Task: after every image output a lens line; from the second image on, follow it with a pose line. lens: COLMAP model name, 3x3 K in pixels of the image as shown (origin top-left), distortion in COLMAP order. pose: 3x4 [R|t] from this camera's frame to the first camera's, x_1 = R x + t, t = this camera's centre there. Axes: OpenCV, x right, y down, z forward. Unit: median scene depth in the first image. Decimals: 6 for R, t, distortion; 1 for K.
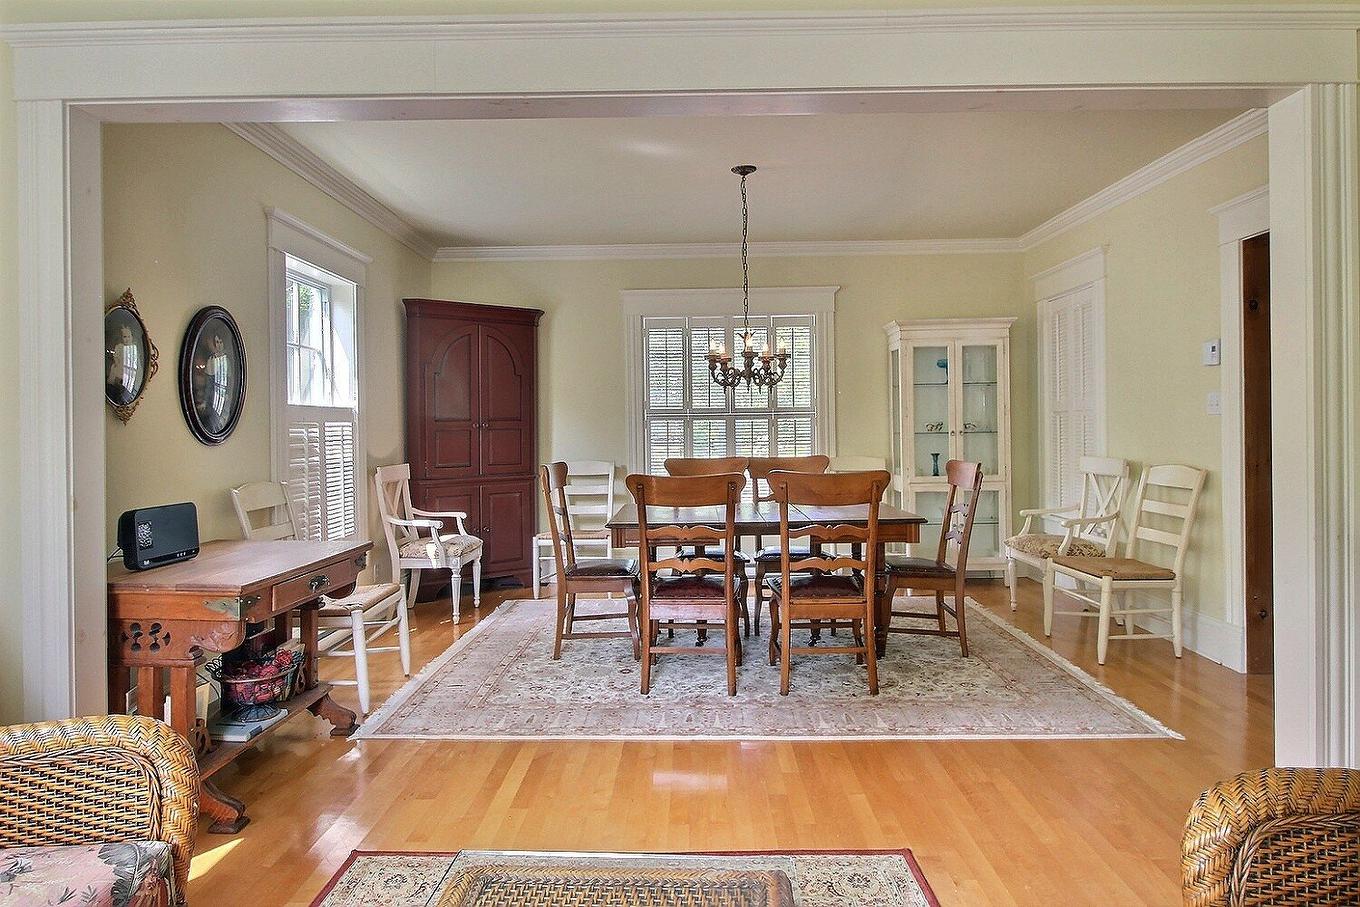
lens RADIAL K [[820.7, 0, 677.9], [0, 820.7, 432.1], [0, 0, 1]] dist [-0.000388, -0.000729]
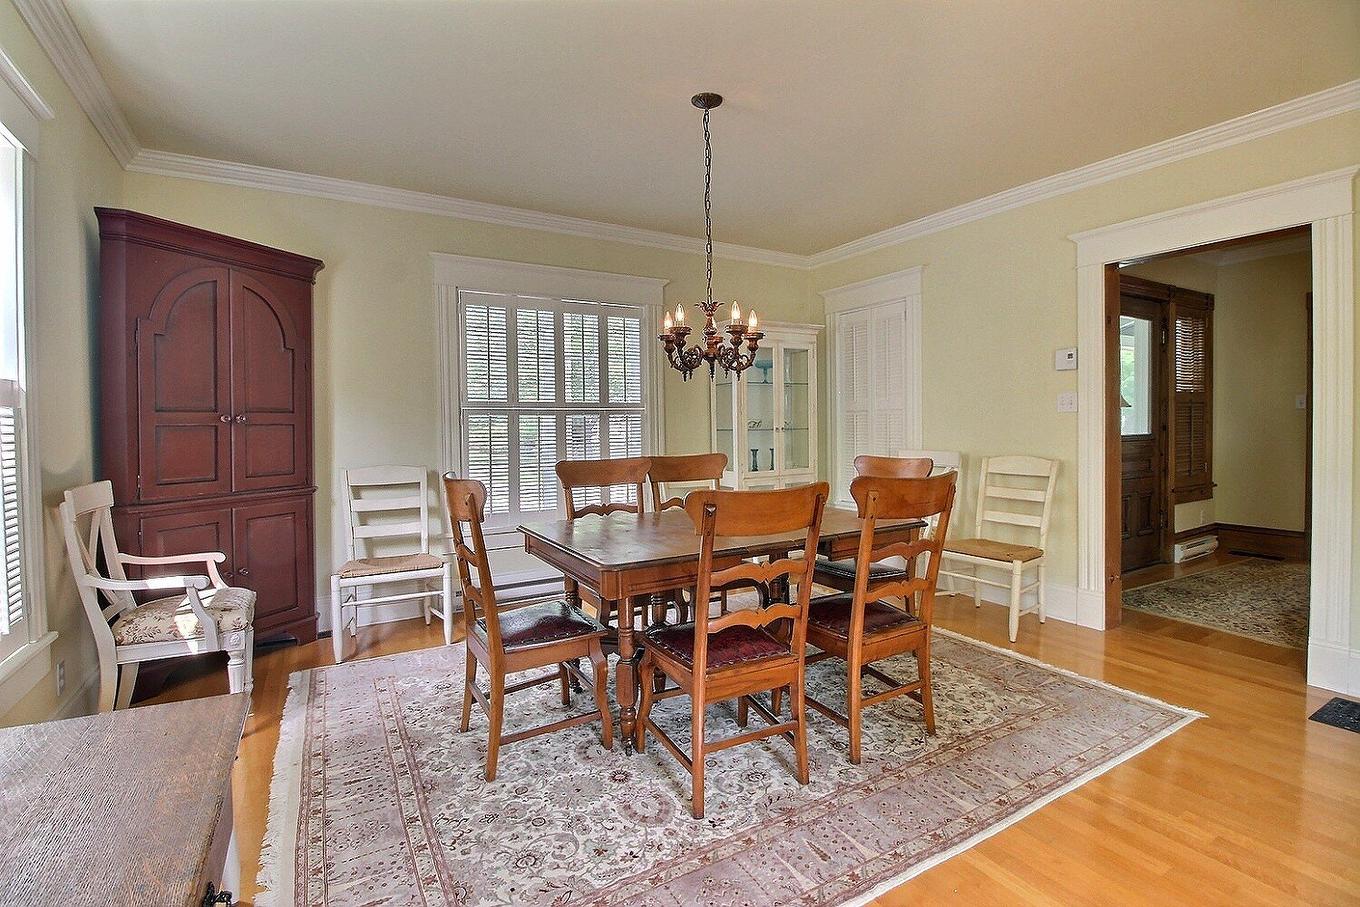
lens RADIAL K [[636.7, 0, 680.0], [0, 636.7, 436.6], [0, 0, 1]] dist [0.002385, -0.015267]
pose [[0.847558, -0.006530, 0.530662, -0.220805], [0.002733, 0.999965, 0.007940, 0.003510], [-0.530695, -0.005280, 0.847546, 0.387233]]
